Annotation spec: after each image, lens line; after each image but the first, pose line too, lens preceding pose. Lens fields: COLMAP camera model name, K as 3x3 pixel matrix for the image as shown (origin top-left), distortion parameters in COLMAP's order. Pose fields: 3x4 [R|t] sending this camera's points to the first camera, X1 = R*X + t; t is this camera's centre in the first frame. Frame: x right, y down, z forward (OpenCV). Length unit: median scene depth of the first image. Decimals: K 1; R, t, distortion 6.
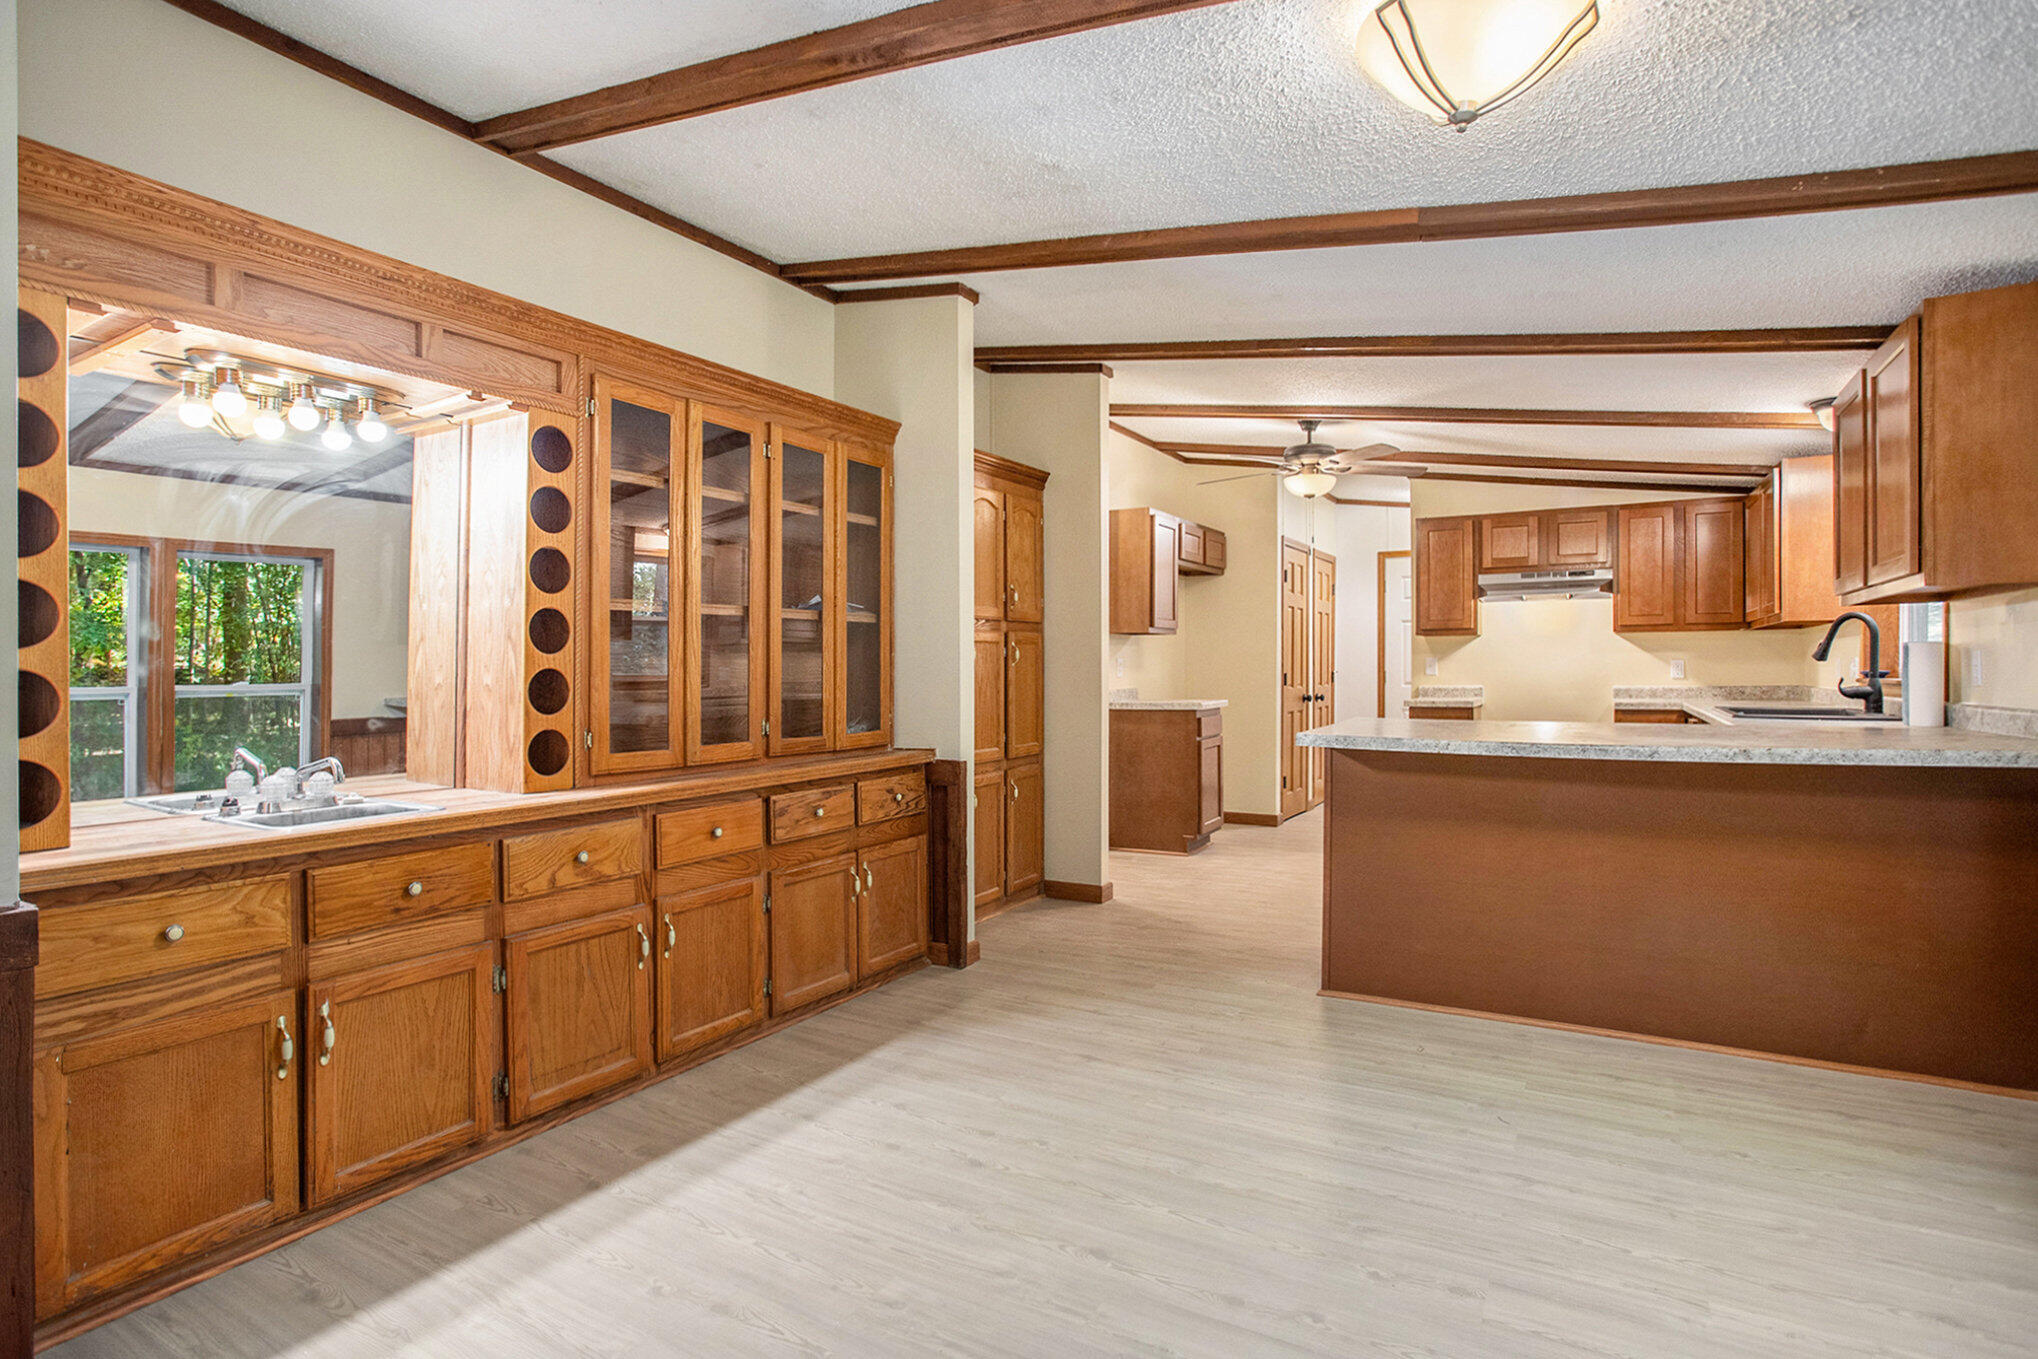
lens RADIAL K [[1038.9, 0, 1019.0], [0, 1038.9, 679.5], [0, 0, 1]] dist [0.000013, 0.000003]
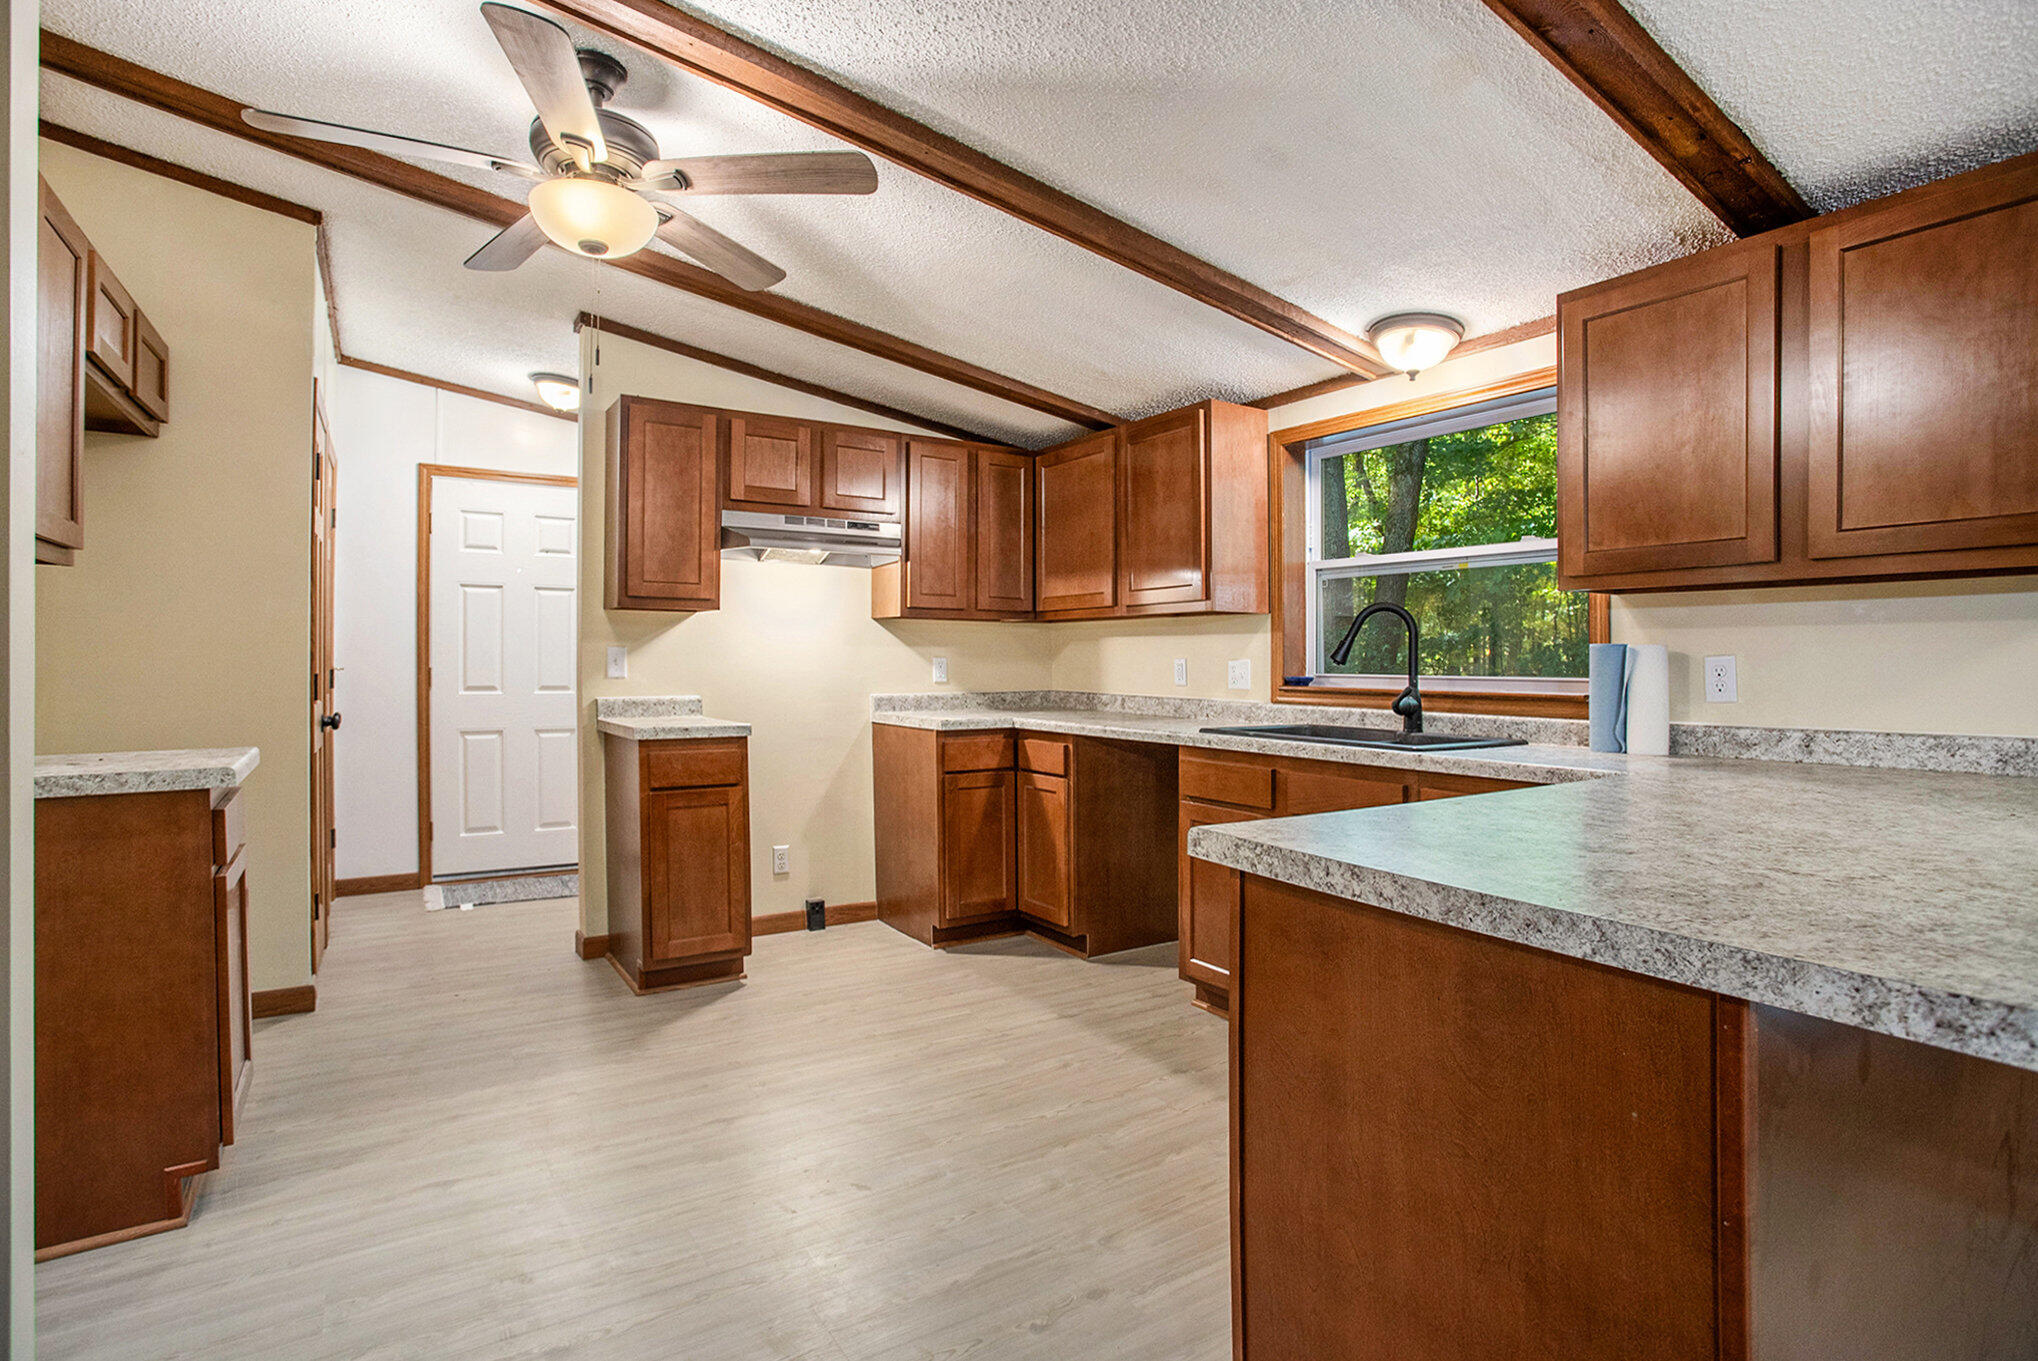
lens RADIAL K [[1021.4, 0, 1019.0], [0, 1021.4, 680.5], [0, 0, 1]] dist [-0.048866, 0.000114]
pose [[0.461918, -0.007937, 0.886887, 0.005872], [-0.001027, 0.999955, 0.009483, -0.009260], [-0.886922, -0.005291, 0.461889, 0.596960]]
